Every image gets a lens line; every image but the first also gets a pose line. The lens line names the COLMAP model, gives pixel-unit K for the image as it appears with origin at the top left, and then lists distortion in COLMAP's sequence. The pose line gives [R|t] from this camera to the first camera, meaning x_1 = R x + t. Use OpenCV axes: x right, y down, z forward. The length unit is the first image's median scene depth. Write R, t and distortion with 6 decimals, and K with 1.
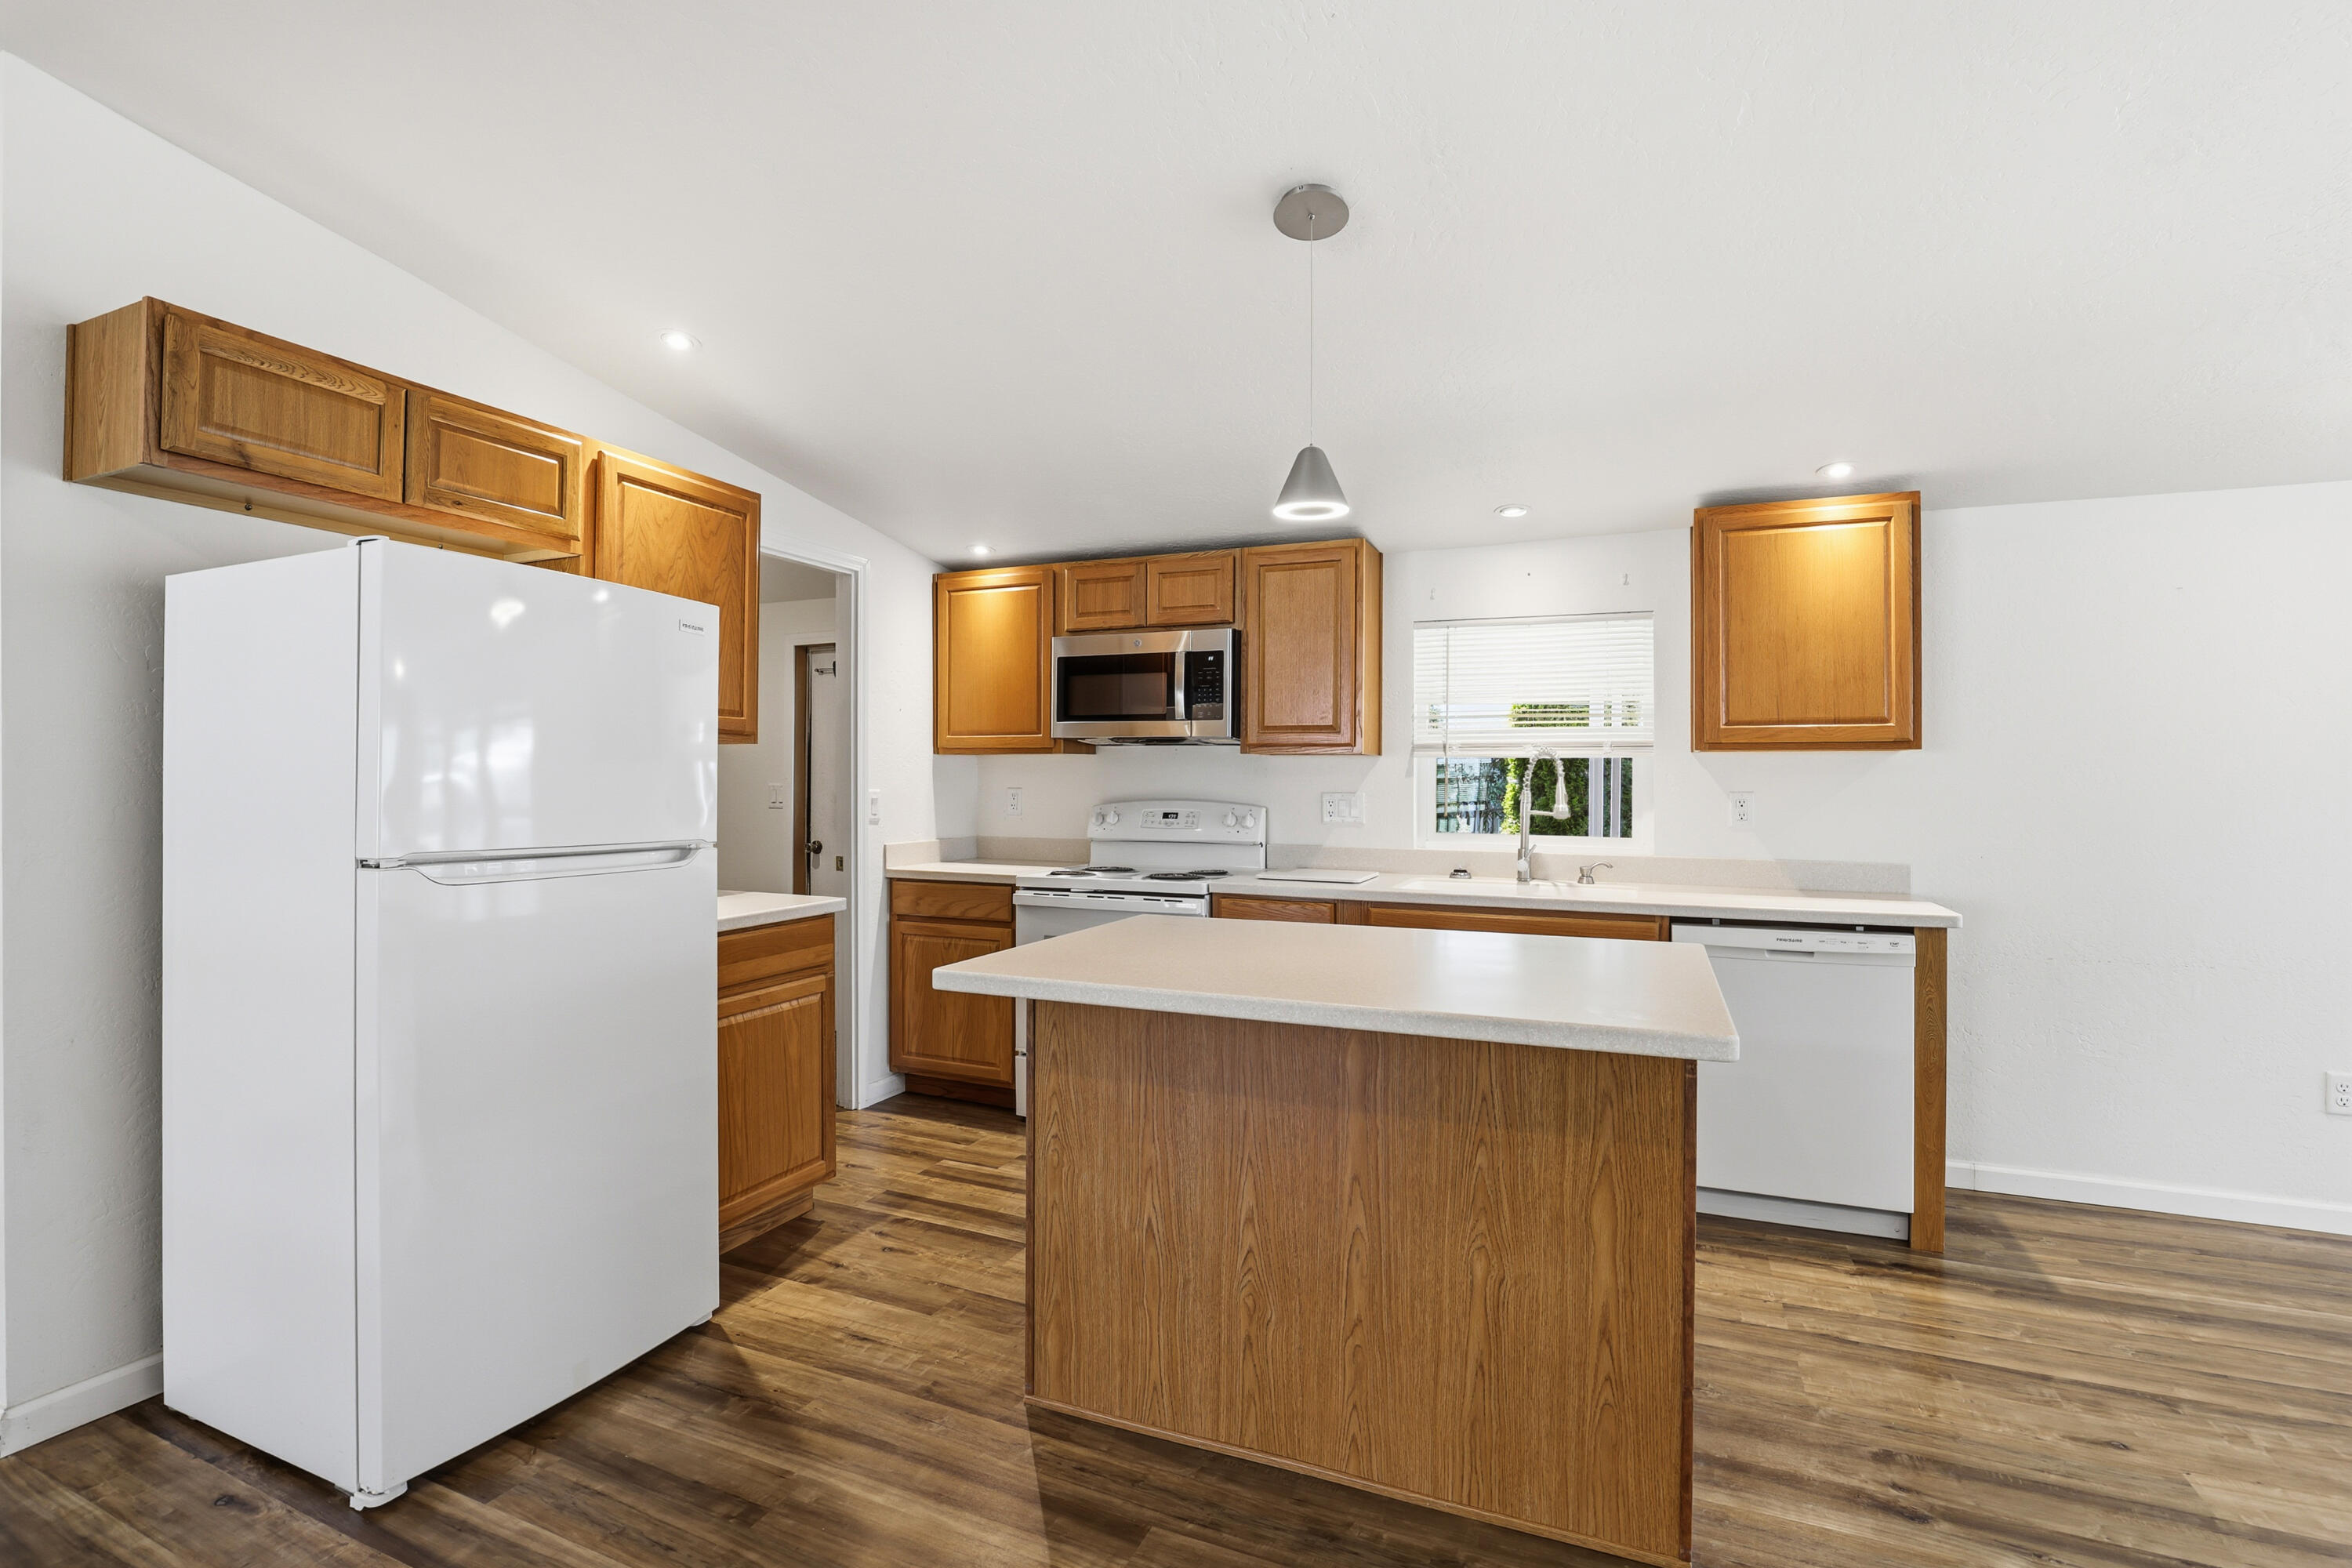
lens RADIAL K [[1090.9, 0, 1159.0], [0, 1090.9, 774.9], [0, 0, 1]] dist [-0.038637, 0.009229]
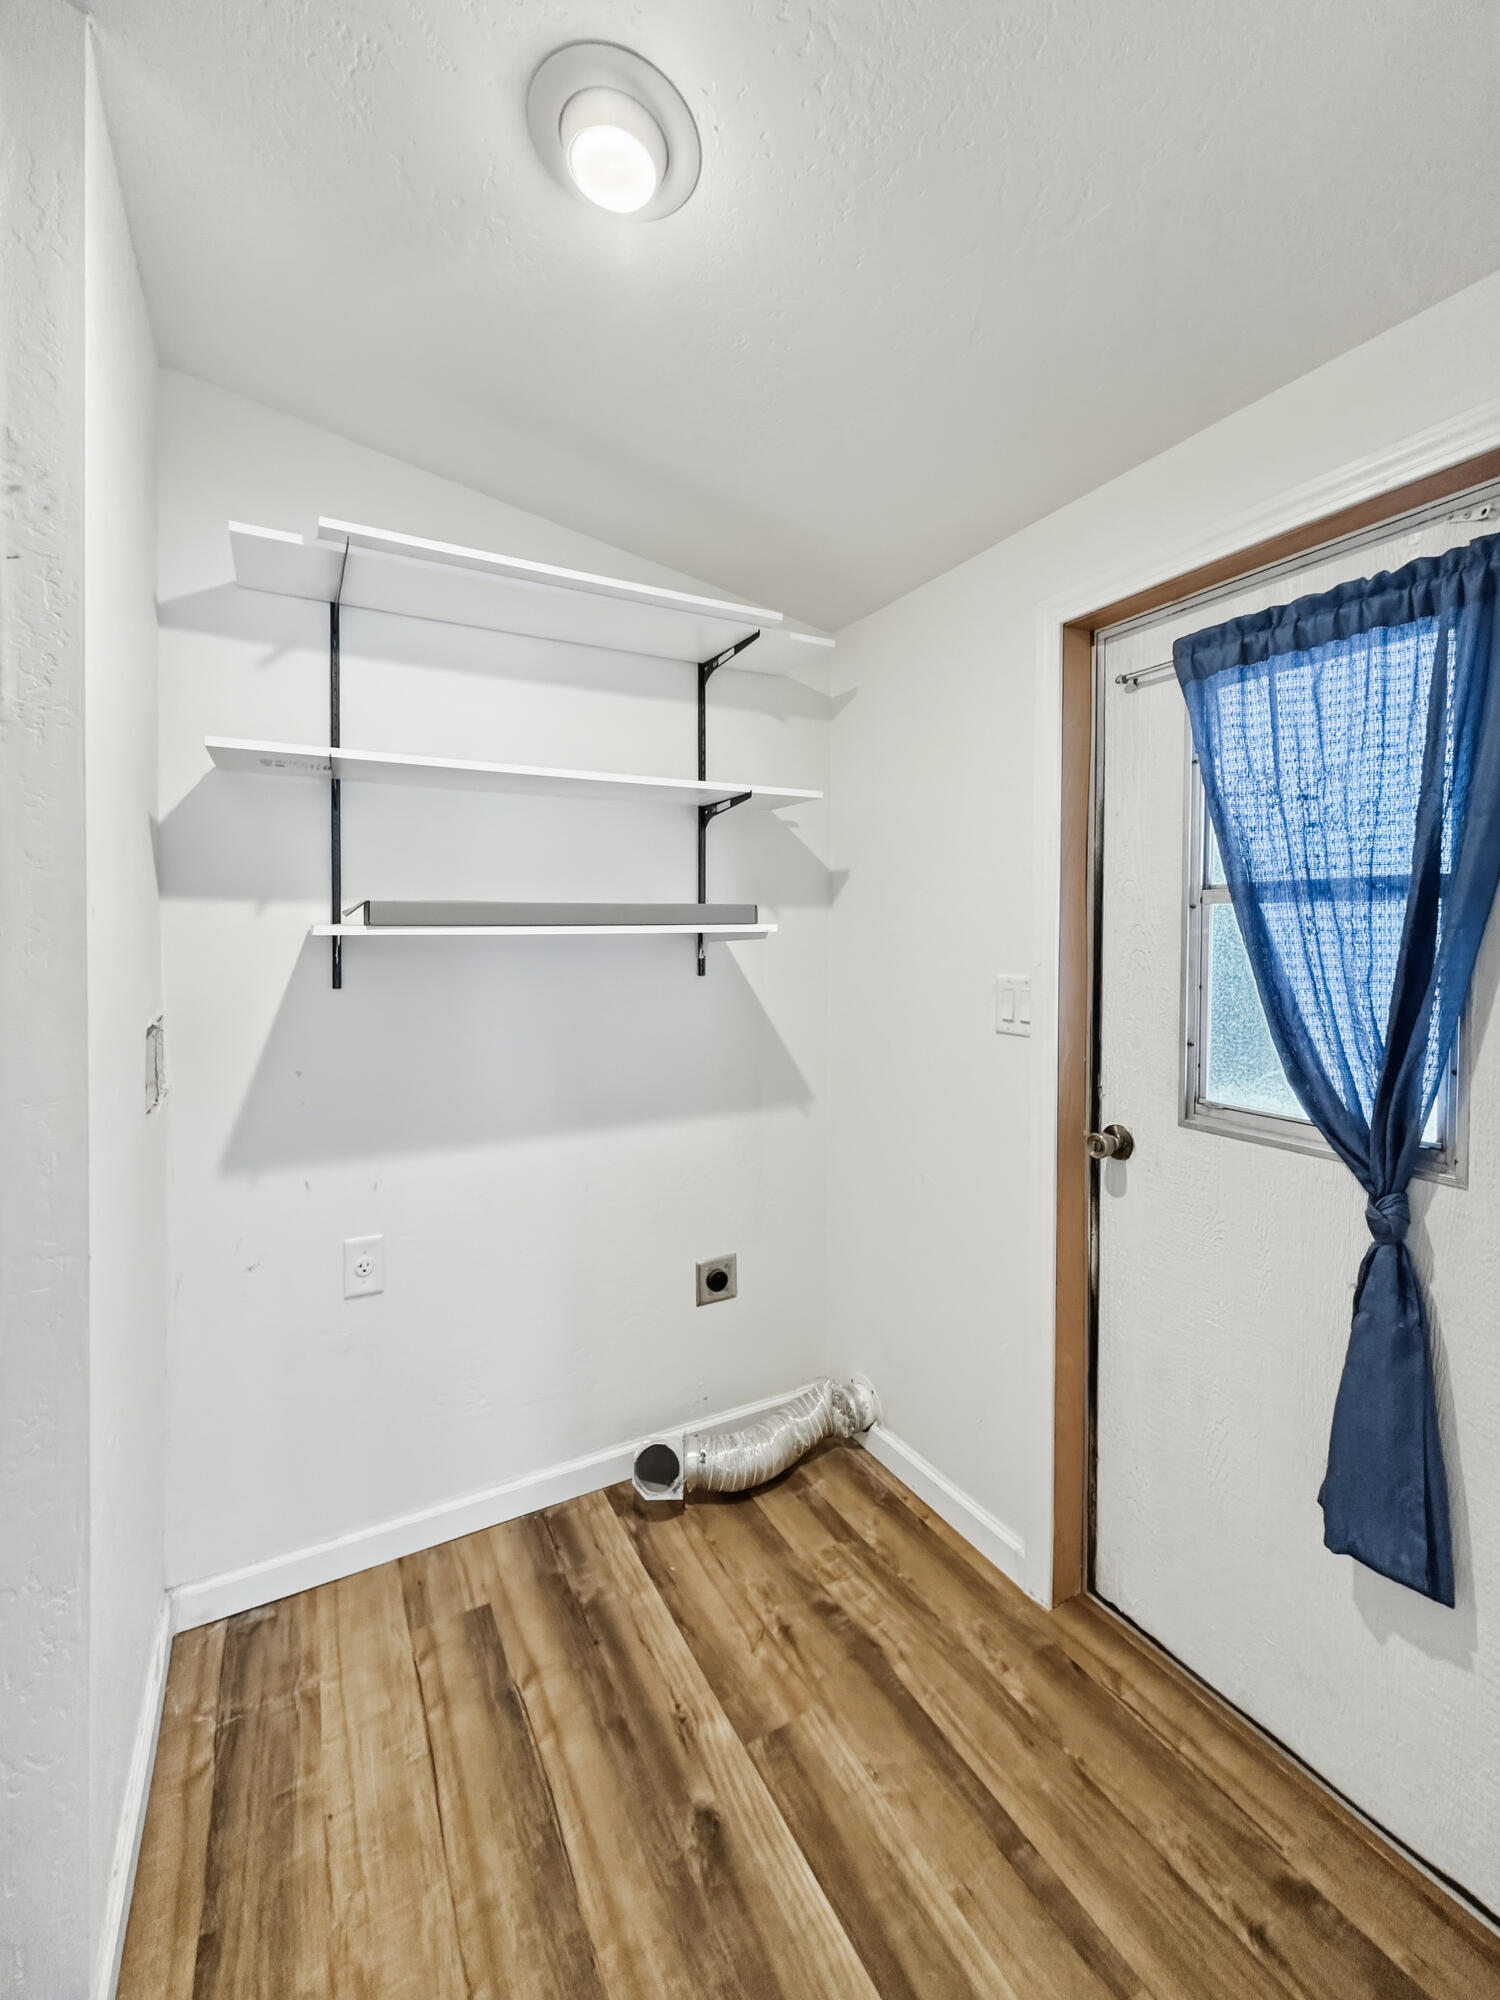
lens RADIAL K [[808.1, 0, 748.2], [0, 808.1, 939.5], [0, 0, 1]] dist [-0.003363, -0.000057]
pose [[0.804699, 0.000273, -0.593683, -0.463581], [0.004254, 0.999972, 0.006226, -0.015201], [0.593668, -0.007536, 0.804675, 1.278036]]
